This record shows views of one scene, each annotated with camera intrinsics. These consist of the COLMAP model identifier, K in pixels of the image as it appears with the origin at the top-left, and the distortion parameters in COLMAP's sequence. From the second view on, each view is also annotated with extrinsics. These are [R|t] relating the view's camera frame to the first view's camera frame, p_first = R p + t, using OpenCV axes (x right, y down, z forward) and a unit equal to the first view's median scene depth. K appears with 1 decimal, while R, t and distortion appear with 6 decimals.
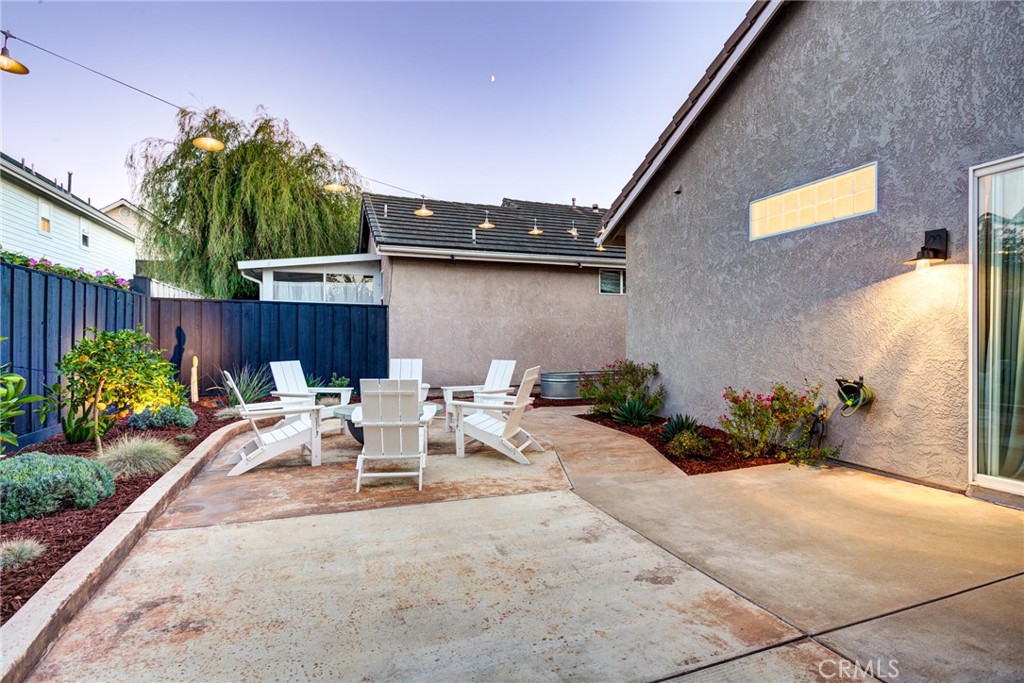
lens RADIAL K [[505.3, 0, 511.1], [0, 505.3, 339.9], [0, 0, 1]] dist [-0.018159, 0.007935]
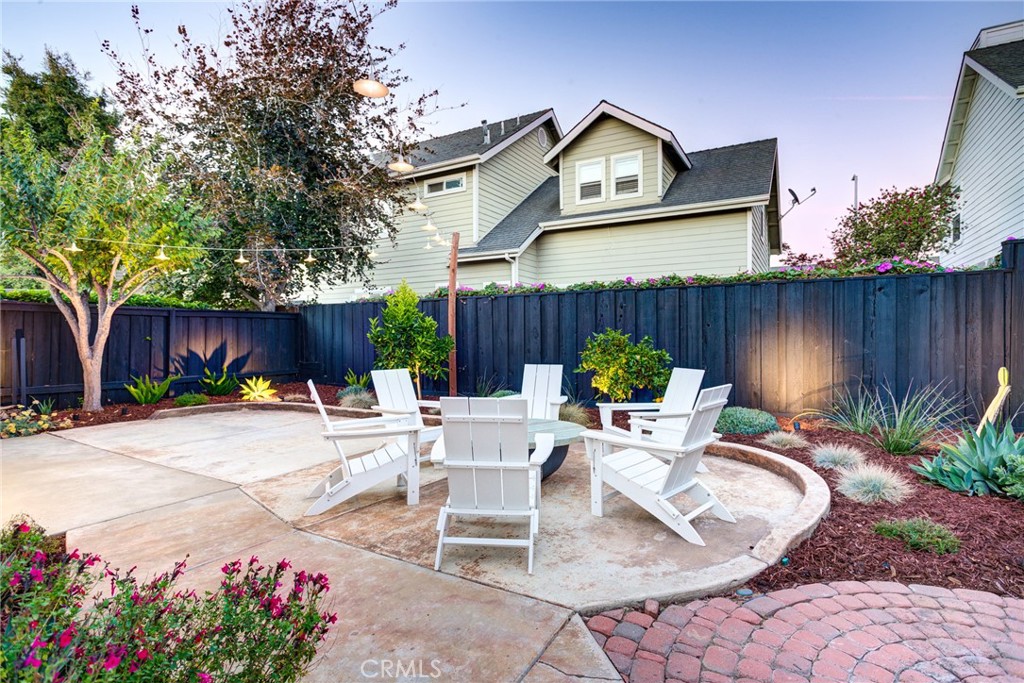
lens RADIAL K [[505.3, 0, 511.1], [0, 505.3, 339.9], [0, 0, 1]] dist [-0.018159, 0.007935]
pose [[-0.766664, 0.006914, -0.642011, 0.342821], [0.003224, 0.999971, 0.006920, -0.007868], [0.642041, 0.003235, -0.766664, 2.086278]]
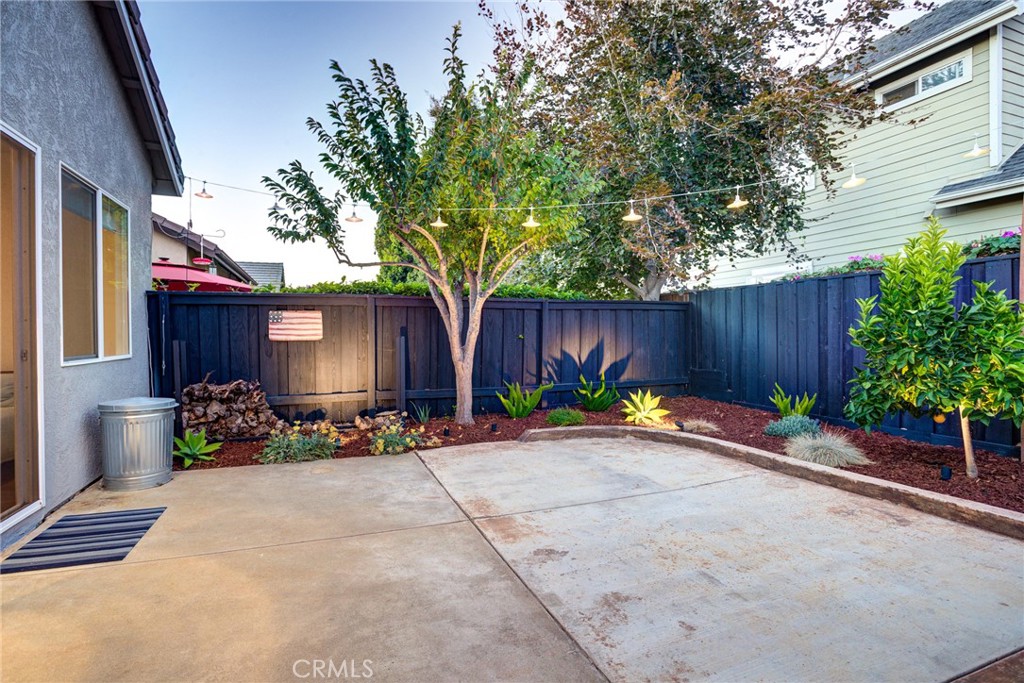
lens RADIAL K [[505.3, 0, 511.1], [0, 505.3, 339.9], [0, 0, 1]] dist [-0.018159, 0.007935]
pose [[-0.999645, 0.005135, -0.026130, 0.243388], [0.004909, 0.999950, 0.008687, -0.008397], [0.026174, 0.008556, -0.999621, 1.290438]]
